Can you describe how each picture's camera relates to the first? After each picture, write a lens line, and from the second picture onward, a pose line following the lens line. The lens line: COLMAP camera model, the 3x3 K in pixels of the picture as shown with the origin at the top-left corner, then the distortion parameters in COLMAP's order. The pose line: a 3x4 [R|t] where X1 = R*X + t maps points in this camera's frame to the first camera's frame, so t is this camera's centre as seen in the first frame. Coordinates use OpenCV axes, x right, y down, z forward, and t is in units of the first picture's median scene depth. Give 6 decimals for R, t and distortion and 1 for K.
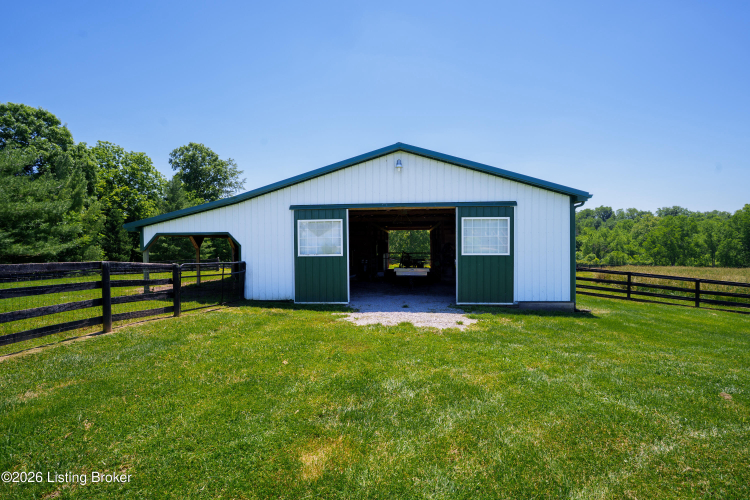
lens RADIAL K [[429.1, 0, 375.0], [0, 429.1, 250.0], [0, 0, 1]] dist [0.000116, 0.000027]
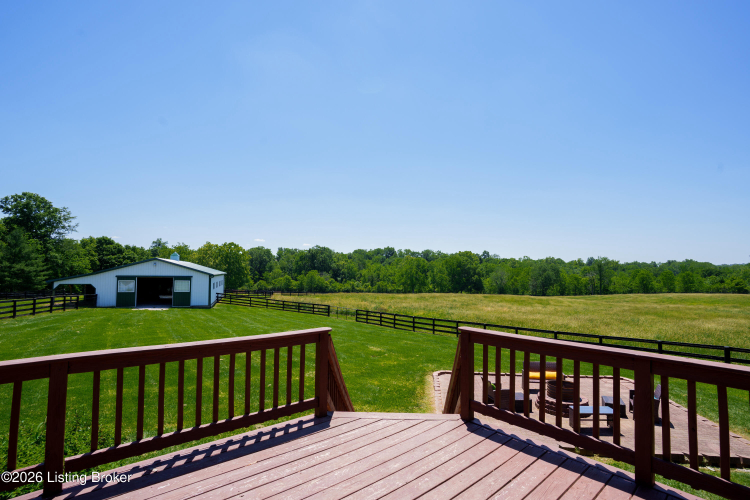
lens RADIAL K [[384.1, 0, 375.0], [0, 384.1, 250.0], [0, 0, 1]] dist [-0.074826, 0.065010]
pose [[0.919756, 0.038709, 0.390578, 0.079252], [-0.011550, 0.997363, -0.071647, -0.019896], [-0.392322, 0.061387, 0.917777, -0.388916]]
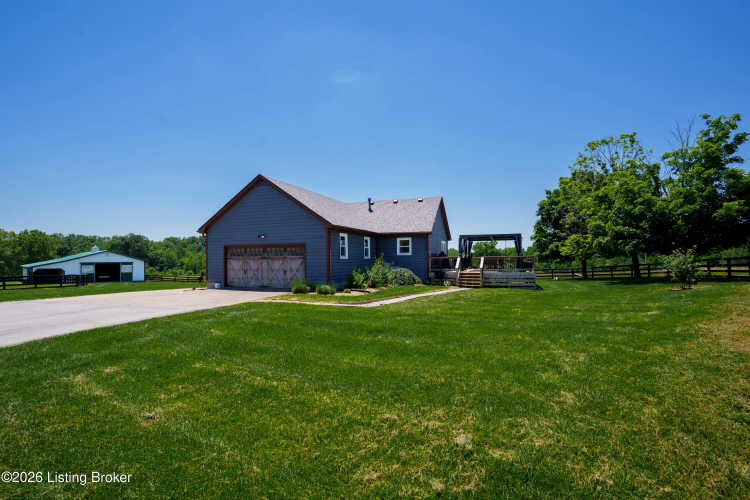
lens RADIAL K [[384.1, 0, 375.0], [0, 384.1, 250.0], [0, 0, 1]] dist [-0.074826, 0.065010]
pose [[0.631247, 0.025197, 0.775173, -0.231502], [0.009790, 0.999134, -0.040449, -0.007351], [-0.775520, 0.033122, 0.630453, -0.705711]]
